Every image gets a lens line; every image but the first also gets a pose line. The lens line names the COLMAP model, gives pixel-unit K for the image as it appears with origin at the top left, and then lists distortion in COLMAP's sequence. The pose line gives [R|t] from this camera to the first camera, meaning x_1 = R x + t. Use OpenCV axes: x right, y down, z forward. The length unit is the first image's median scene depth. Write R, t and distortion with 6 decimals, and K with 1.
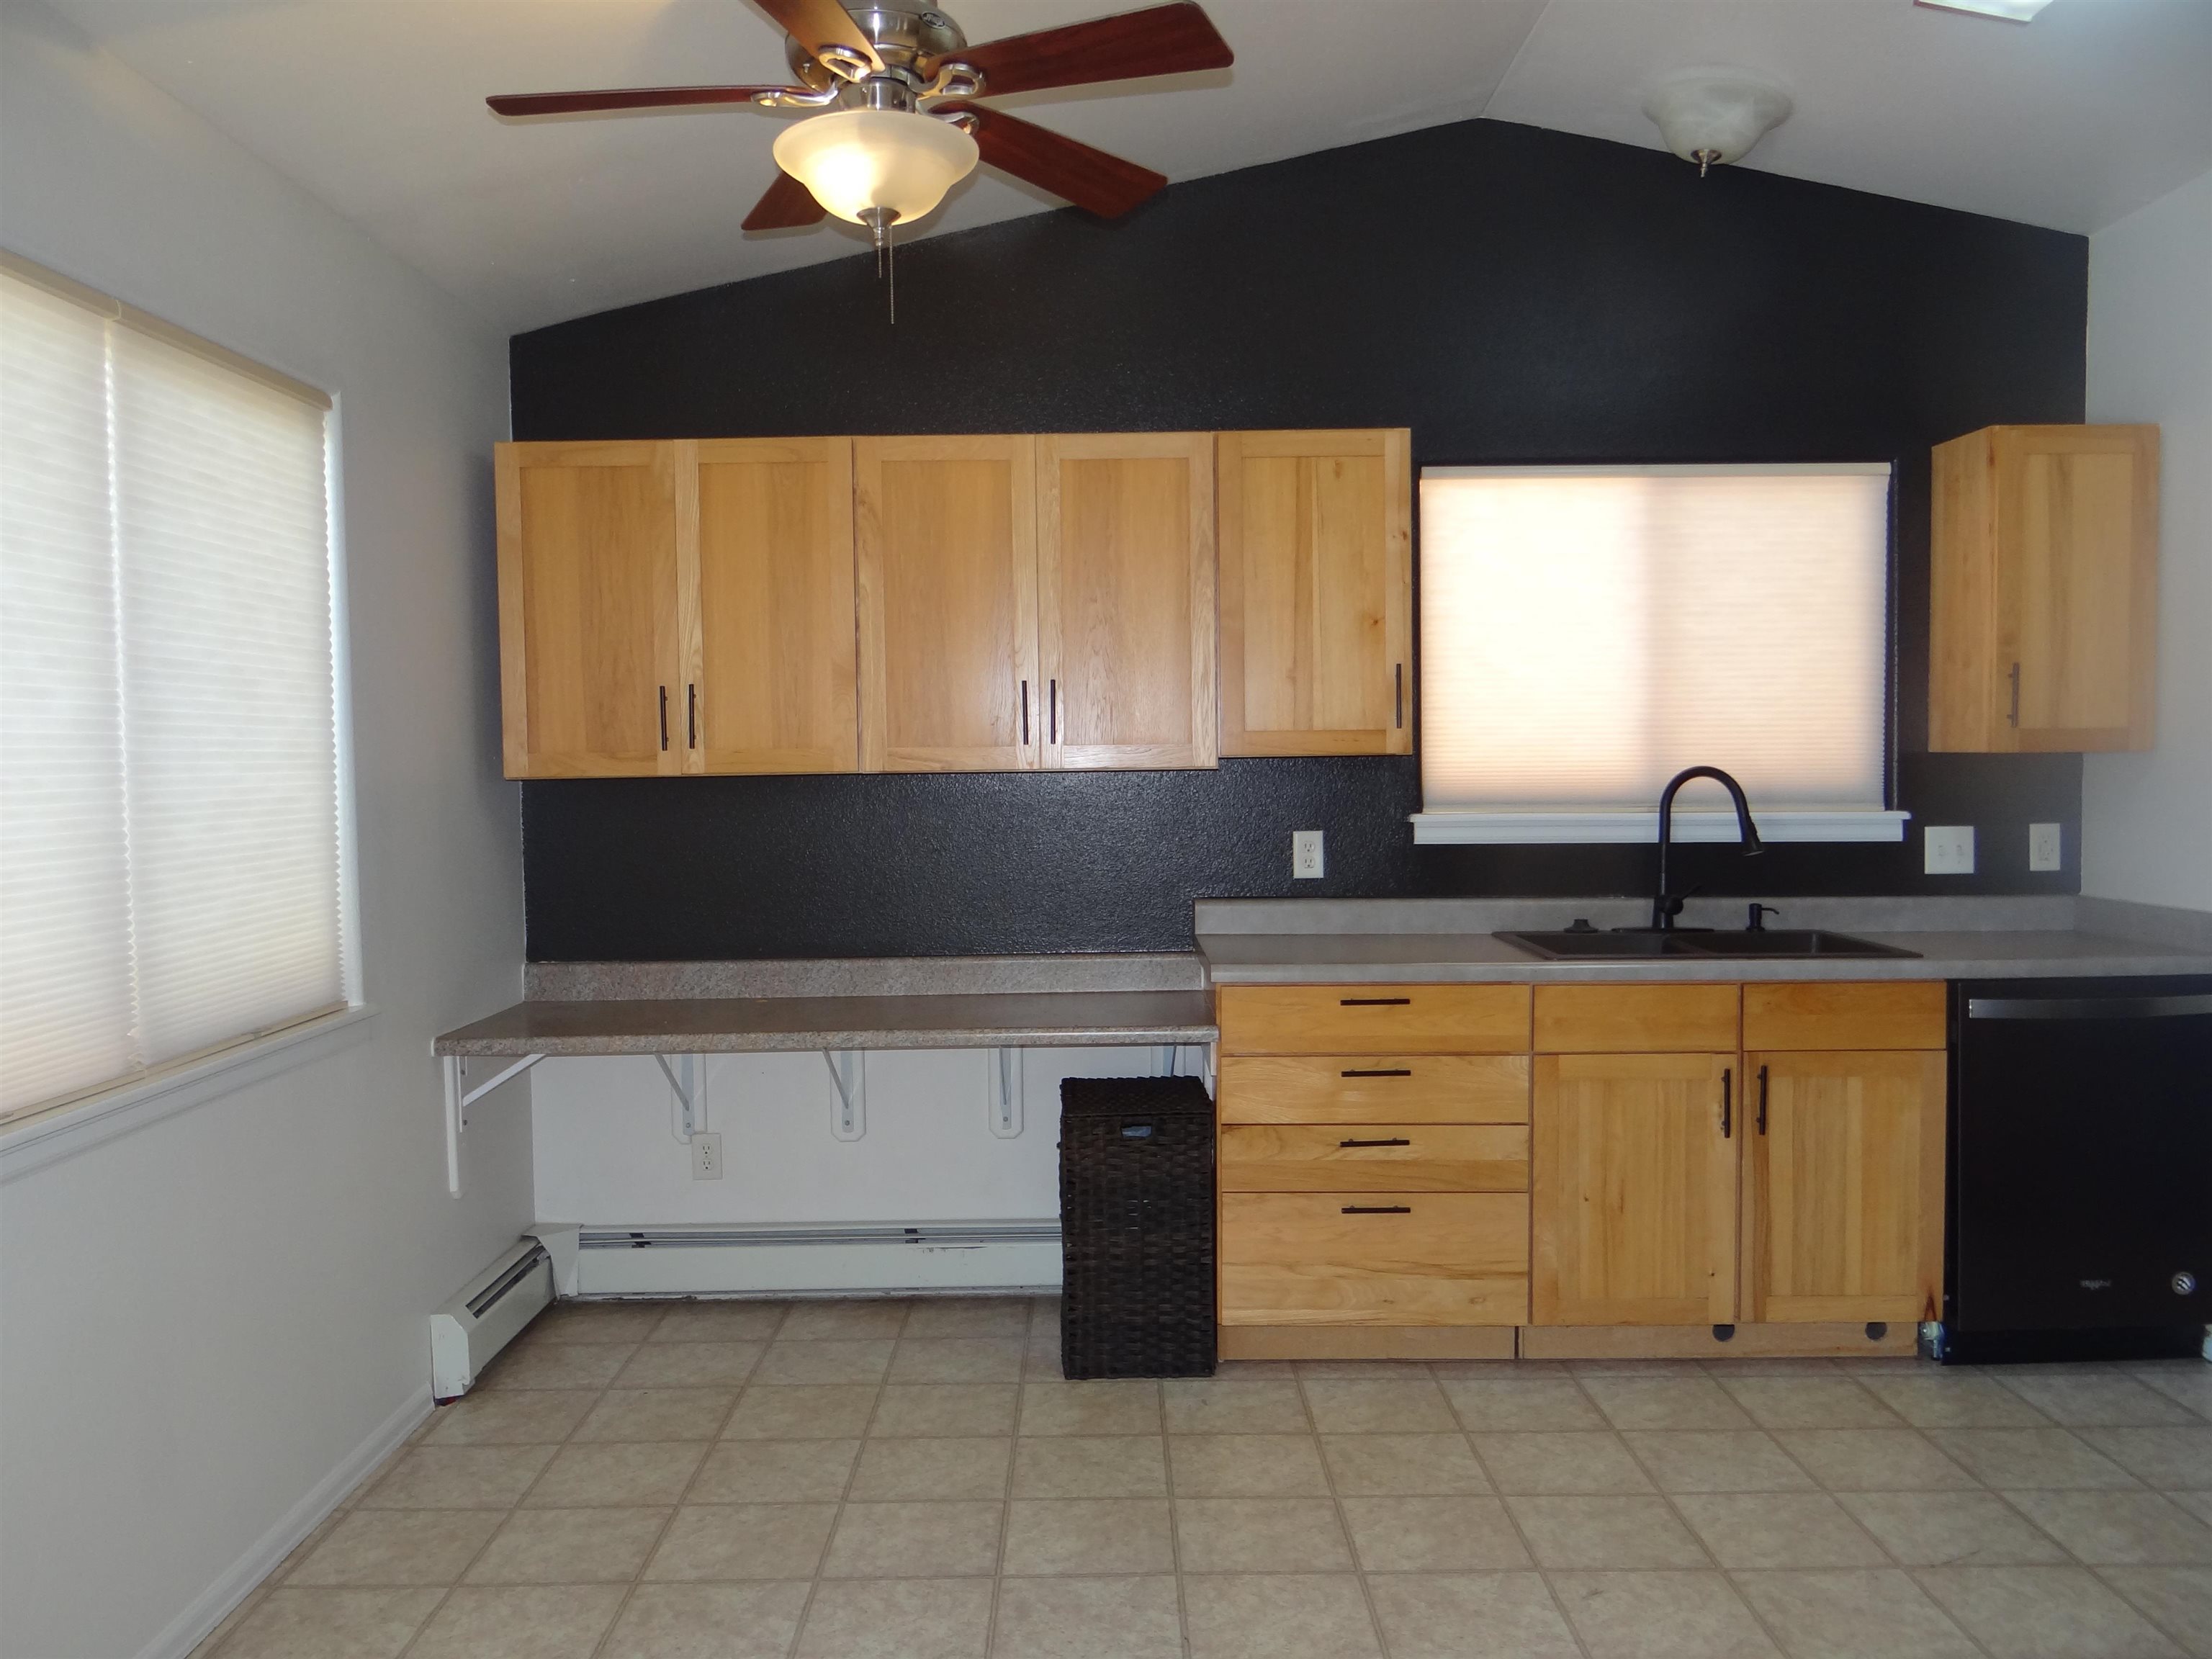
lens RADIAL K [[1769.4, 0, 1107.2], [0, 1769.4, 819.8], [0, 0, 1]] dist [0.012464, 0.007616]
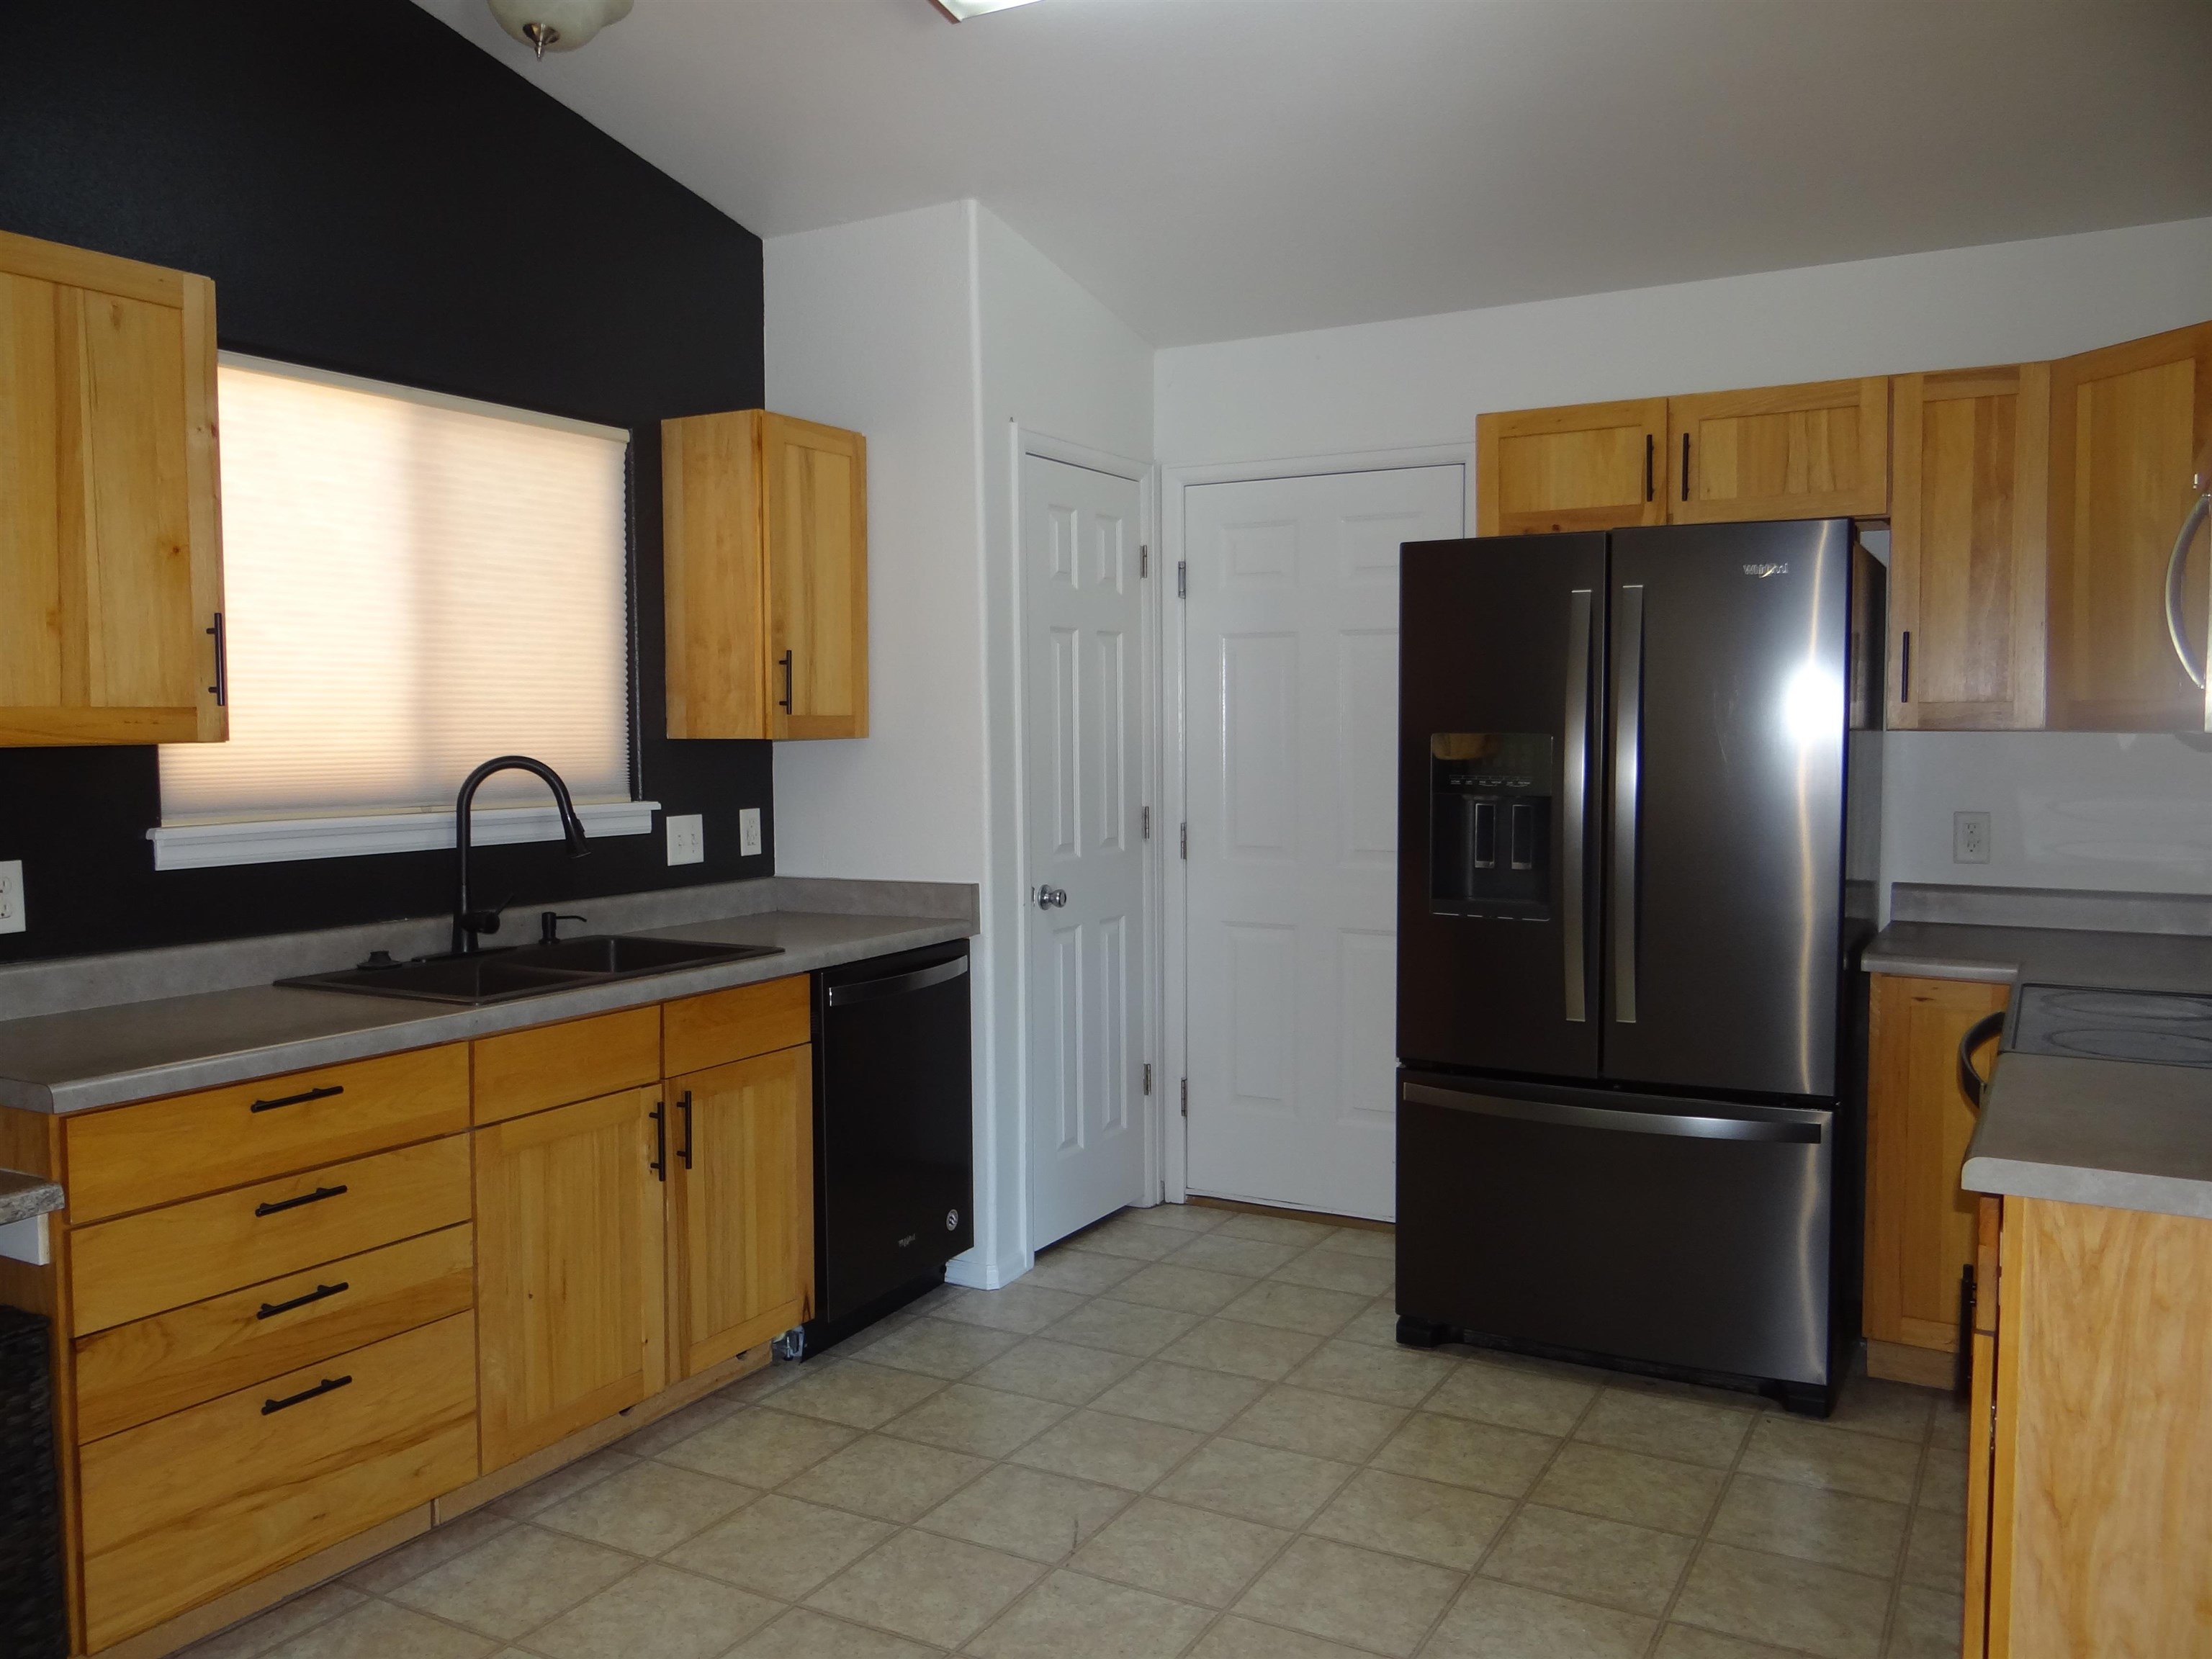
lens RADIAL K [[1752.6, 0, 1095.1], [0, 1752.6, 819.8], [0, 0, 1]] dist [0.005381, -0.002900]
pose [[0.499324, -0.041873, 0.865403, -0.274416], [0.035317, 0.998985, 0.027959, -0.014385], [-0.865696, 0.016603, 0.500296, 0.367330]]
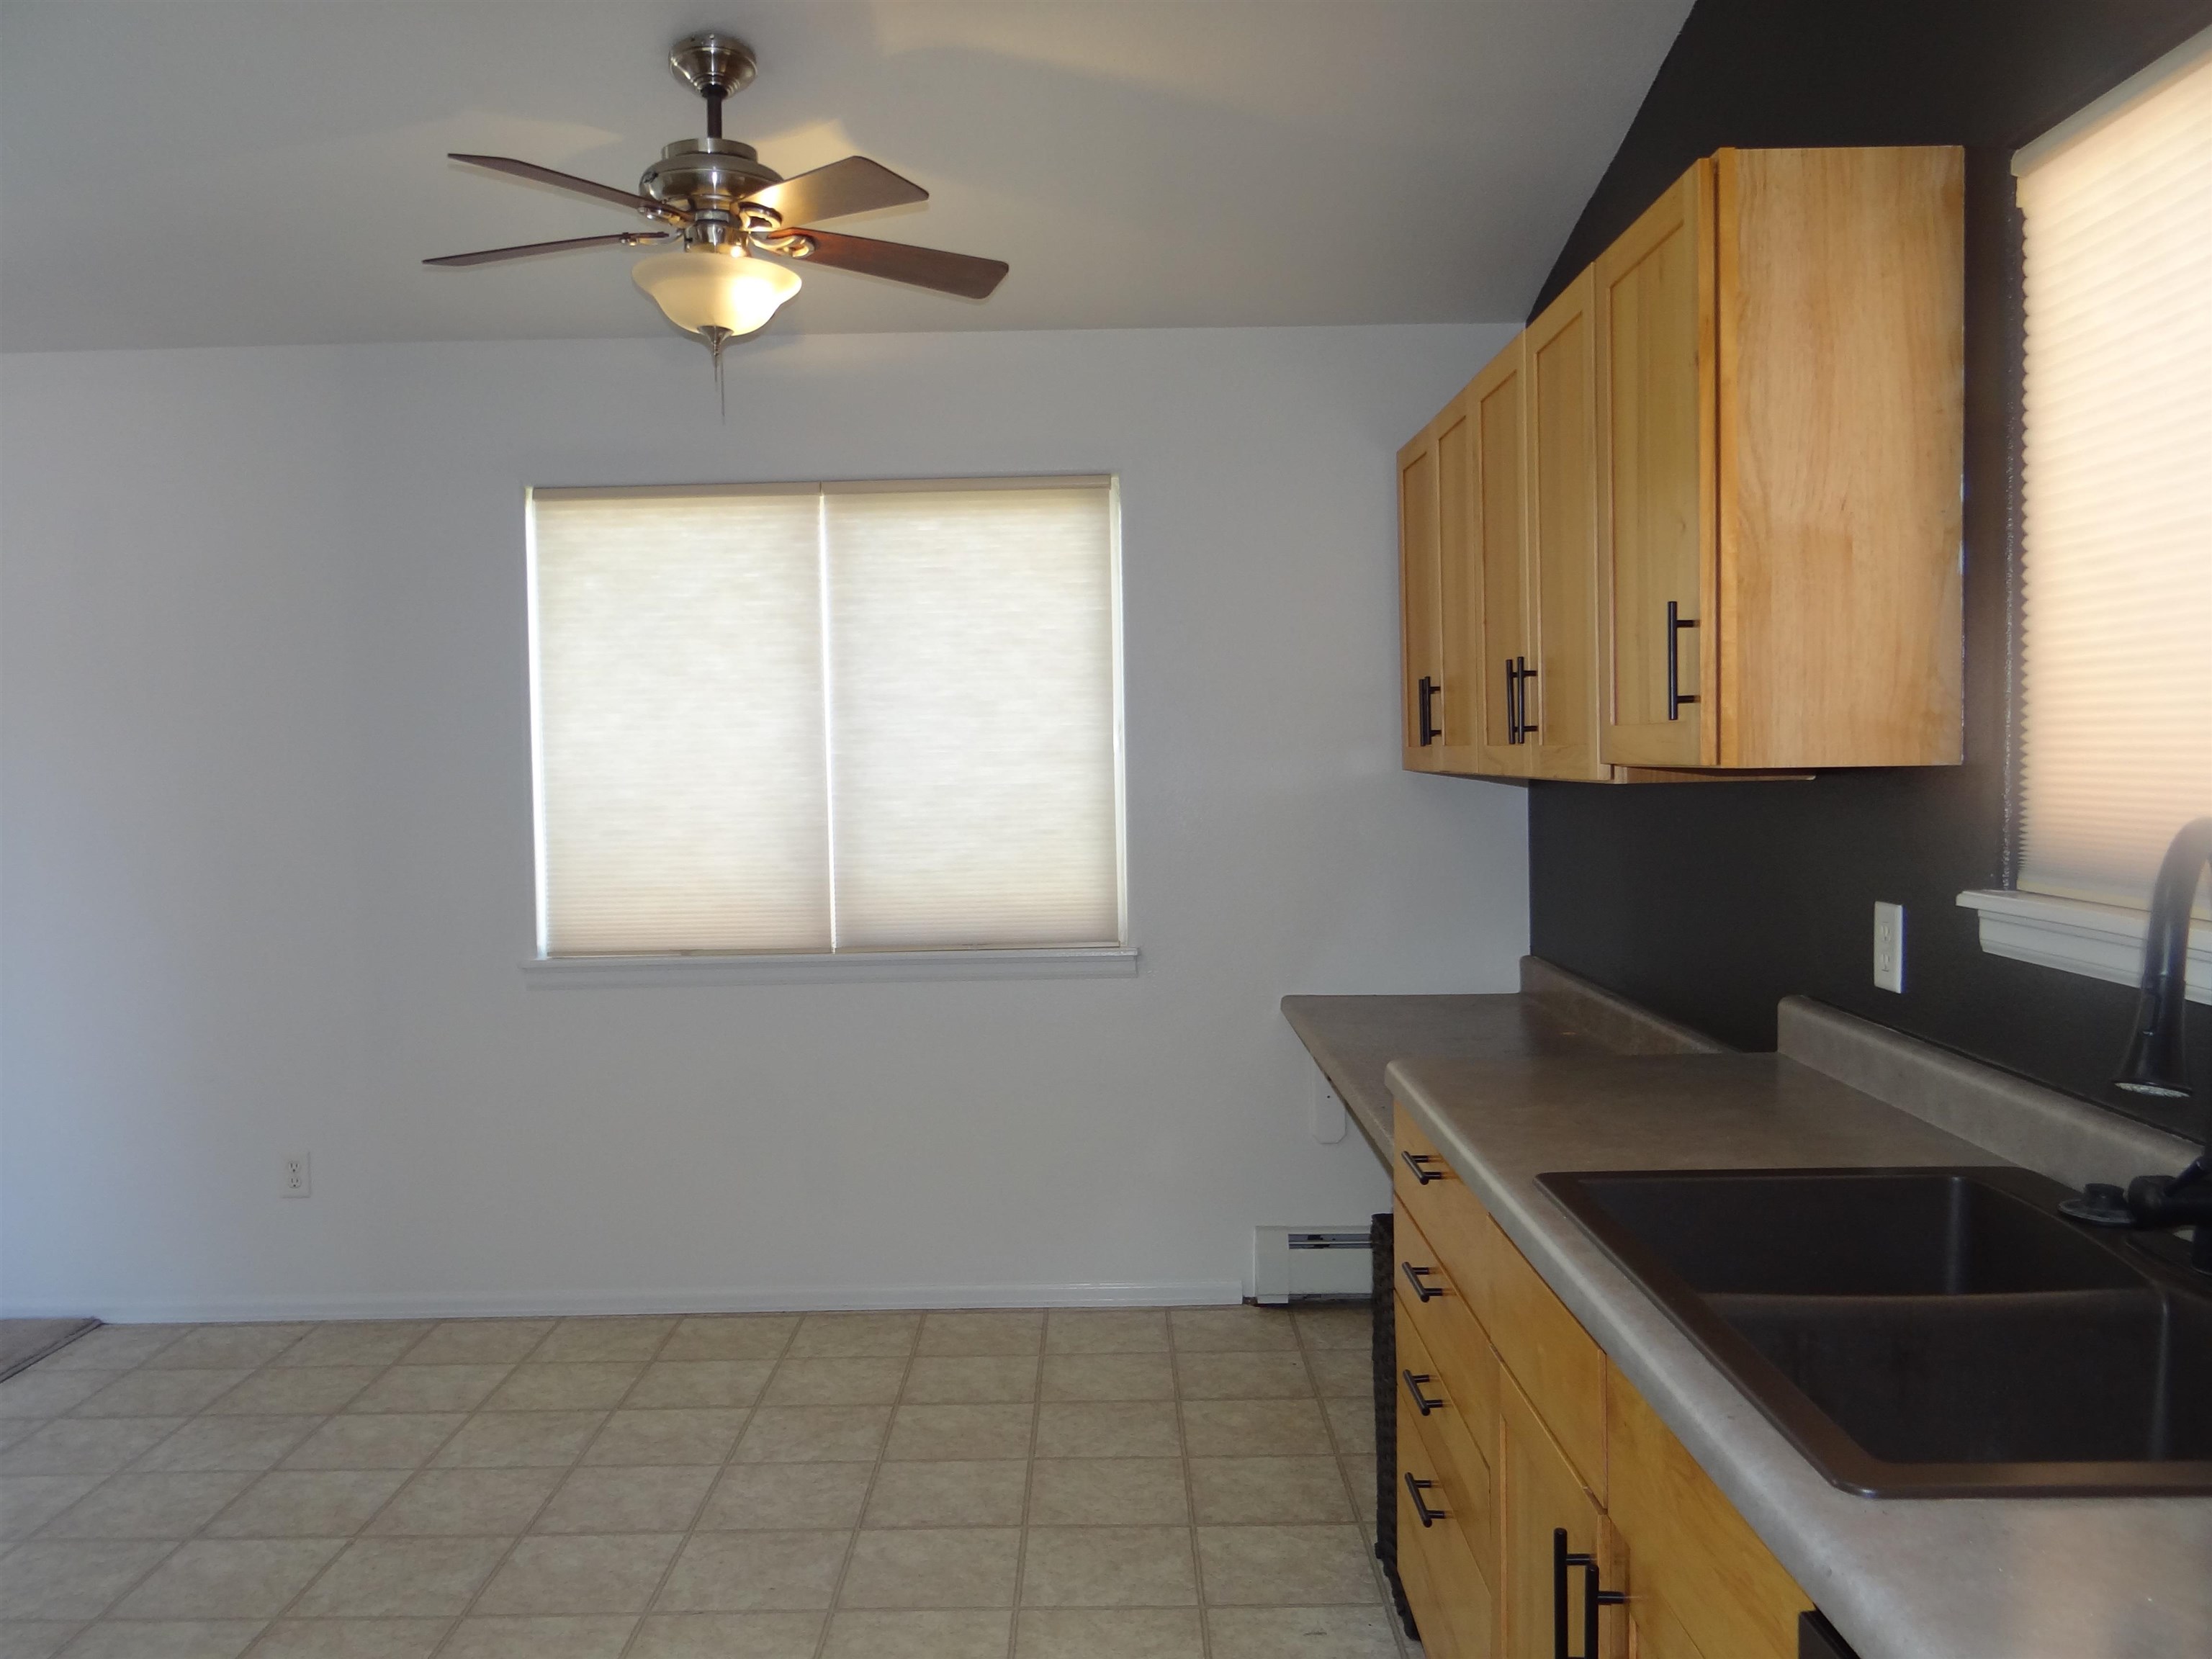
lens RADIAL K [[1769.4, 0, 1107.2], [0, 1769.4, 819.8], [0, 0, 1]] dist [0.012464, 0.007616]
pose [[-0.006182, 0.051934, -0.998631, 0.741501], [-0.023740, 0.998361, 0.052067, -0.047466], [0.999699, 0.024029, -0.004939, 0.857250]]
